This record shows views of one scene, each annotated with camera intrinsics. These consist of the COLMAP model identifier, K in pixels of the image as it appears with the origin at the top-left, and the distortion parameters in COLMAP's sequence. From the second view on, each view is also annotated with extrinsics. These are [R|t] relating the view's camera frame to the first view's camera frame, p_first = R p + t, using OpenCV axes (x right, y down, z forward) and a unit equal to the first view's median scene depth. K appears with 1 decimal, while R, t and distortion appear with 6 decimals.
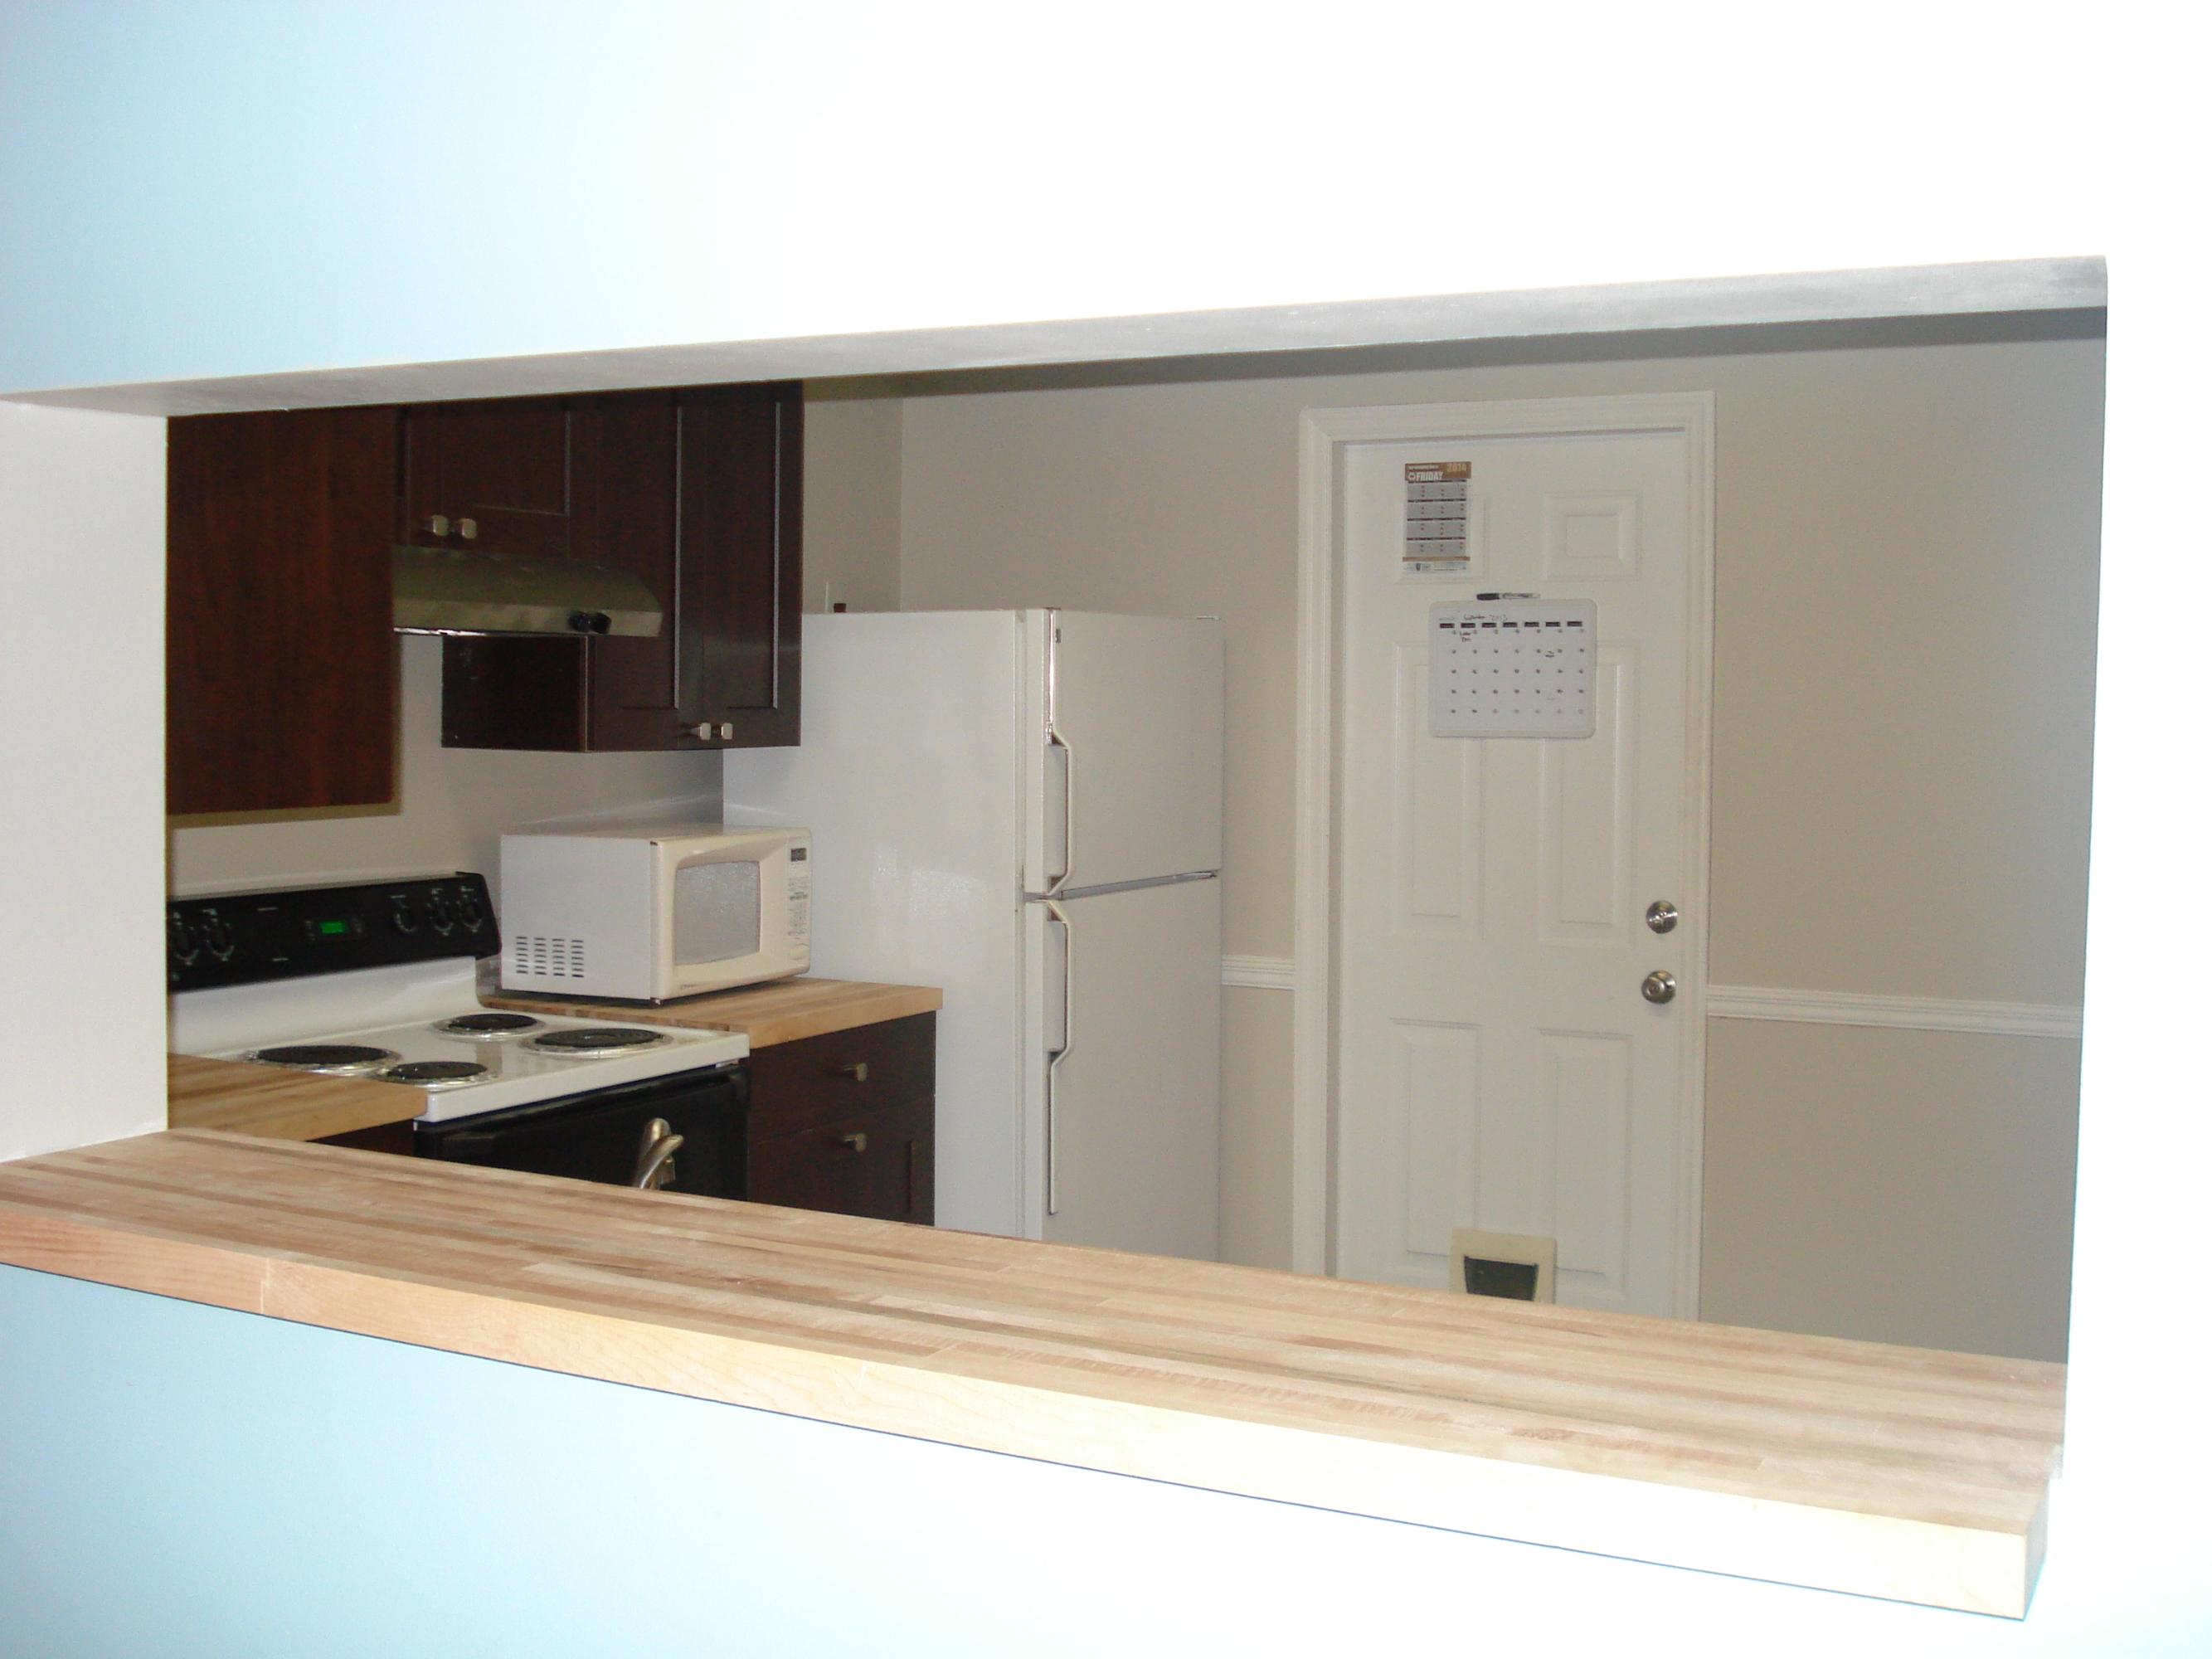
lens RADIAL K [[2572.0, 0, 1106.0], [0, 2572.0, 829.5], [0, 0, 1]] dist [-0.011583, -0.211356]
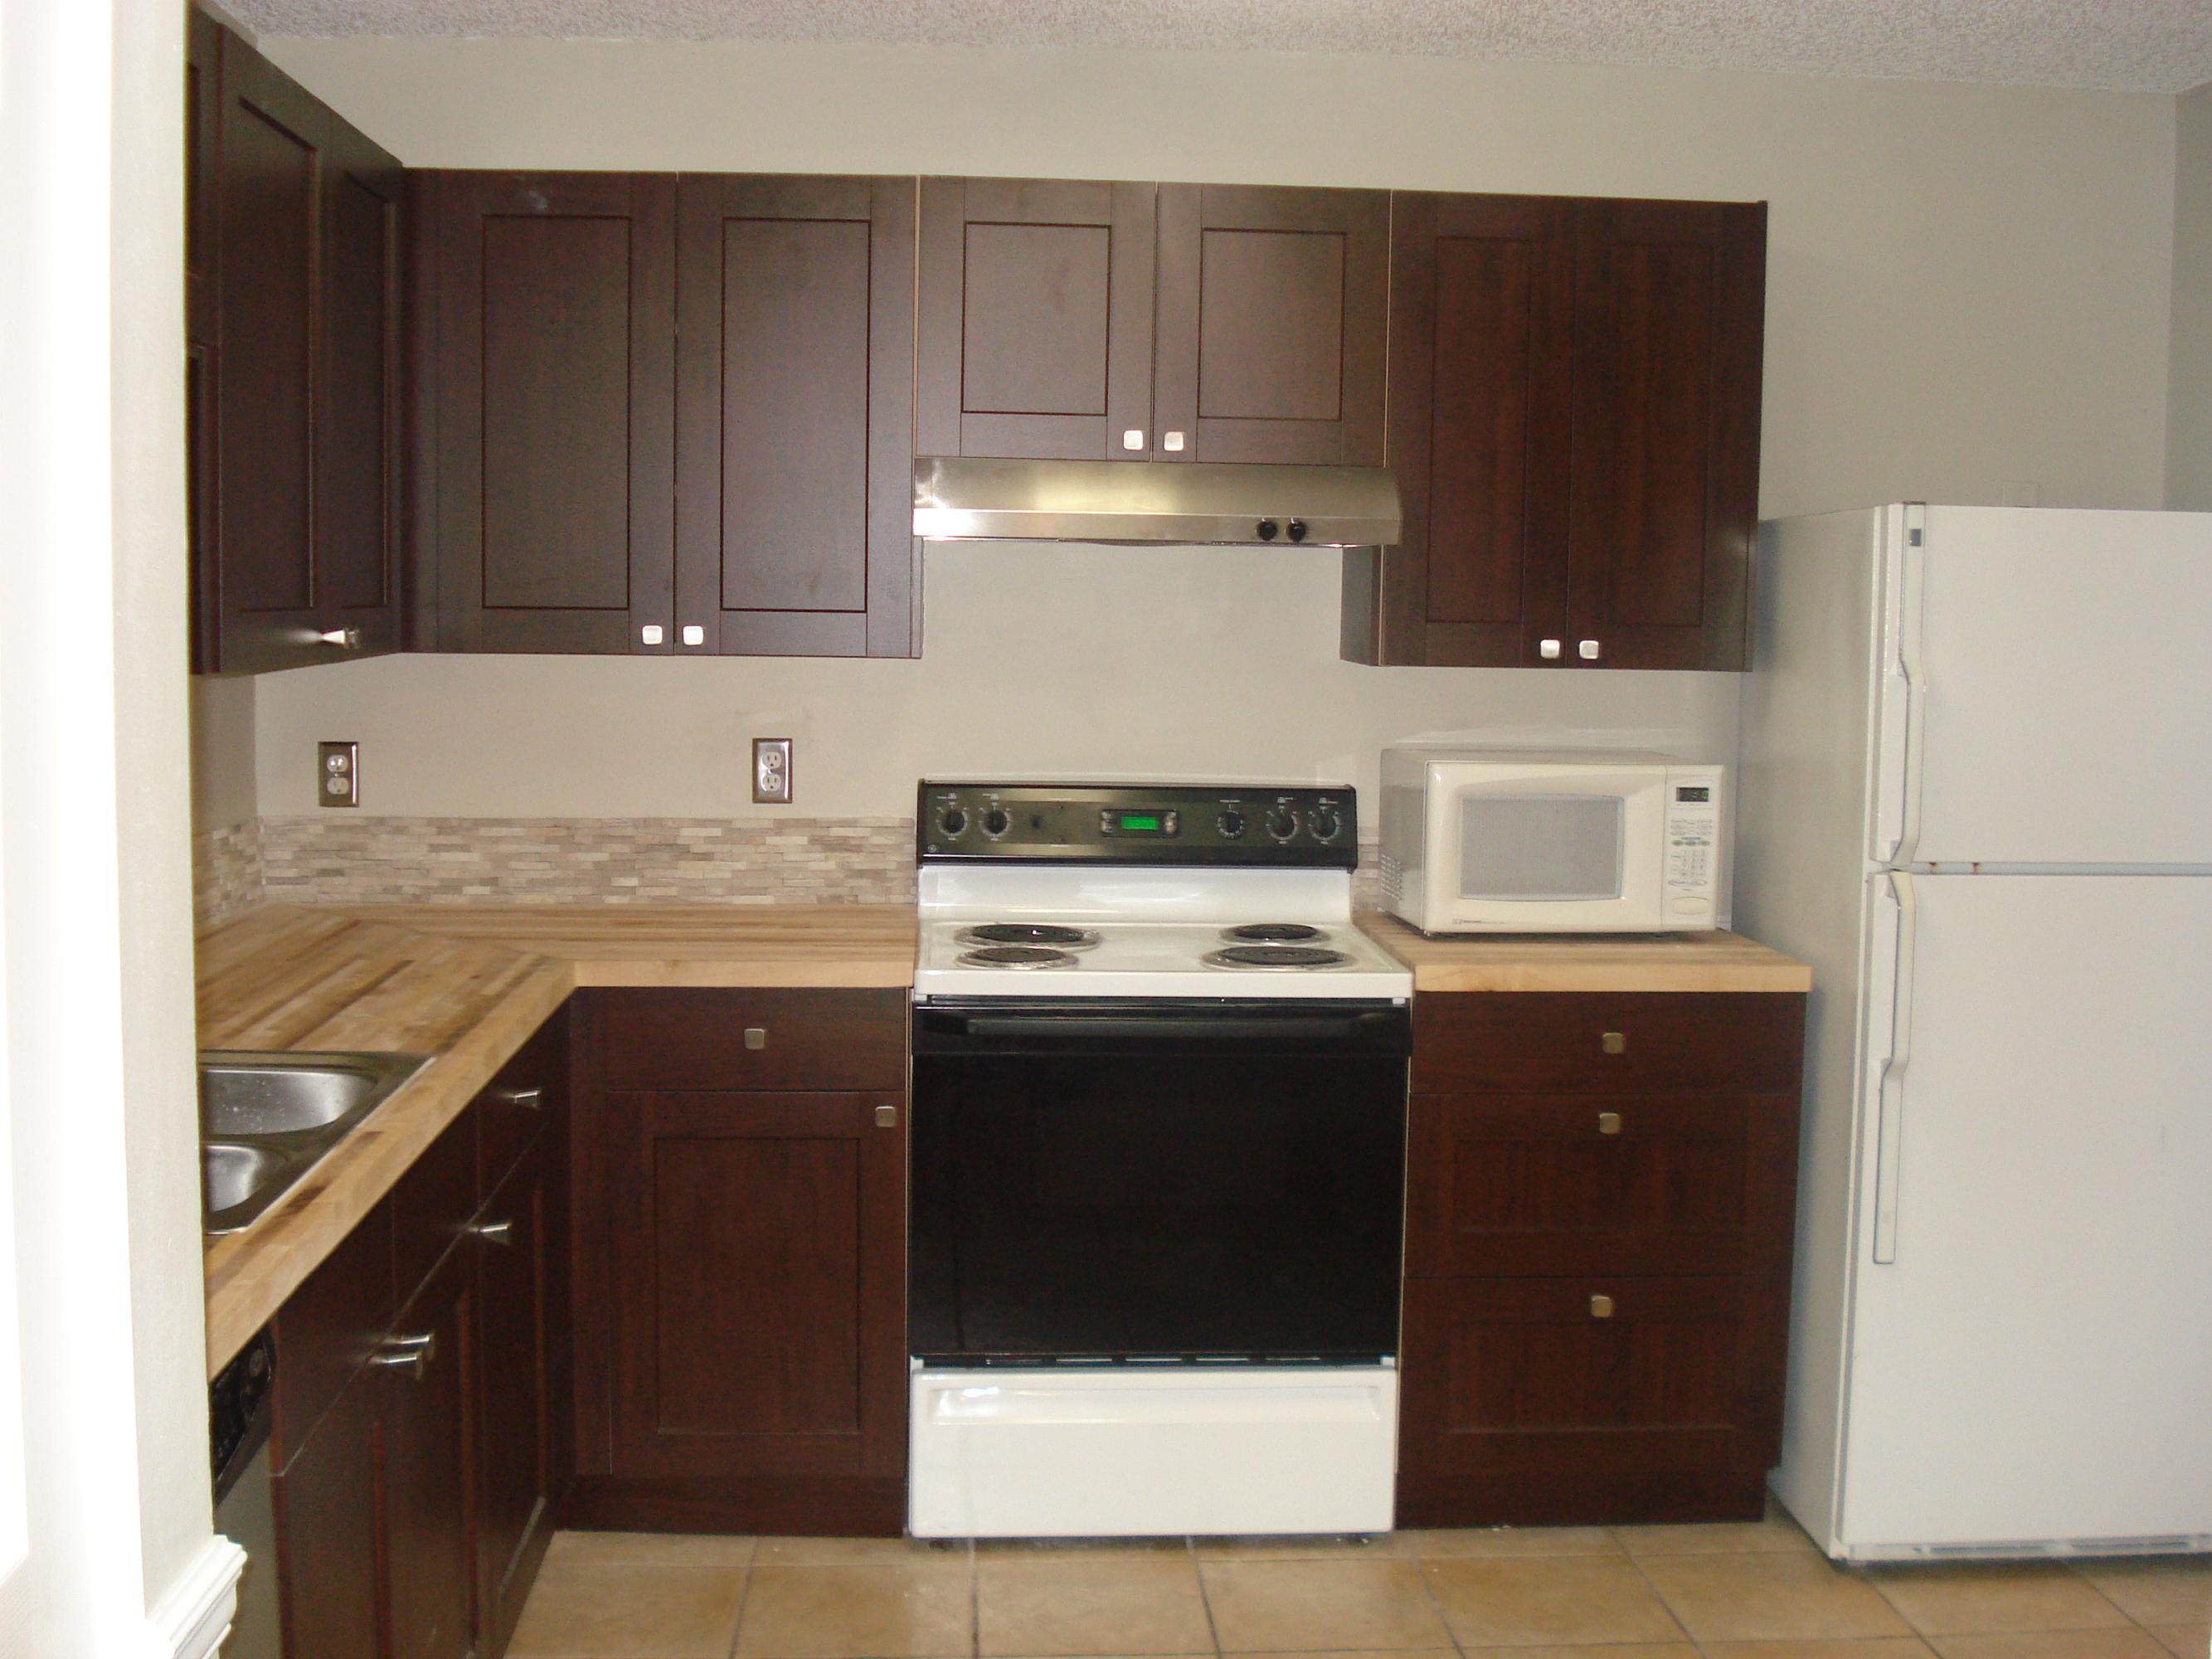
lens RADIAL K [[2572.0, 0, 1106.0], [0, 2572.0, 829.5], [0, 0, 1]] dist [-0.011583, -0.211356]
pose [[0.538109, 0.077308, -0.839322, 0.533645], [-0.052423, 0.996927, 0.058215, -0.019127], [0.841243, 0.012674, 0.540508, 0.378611]]
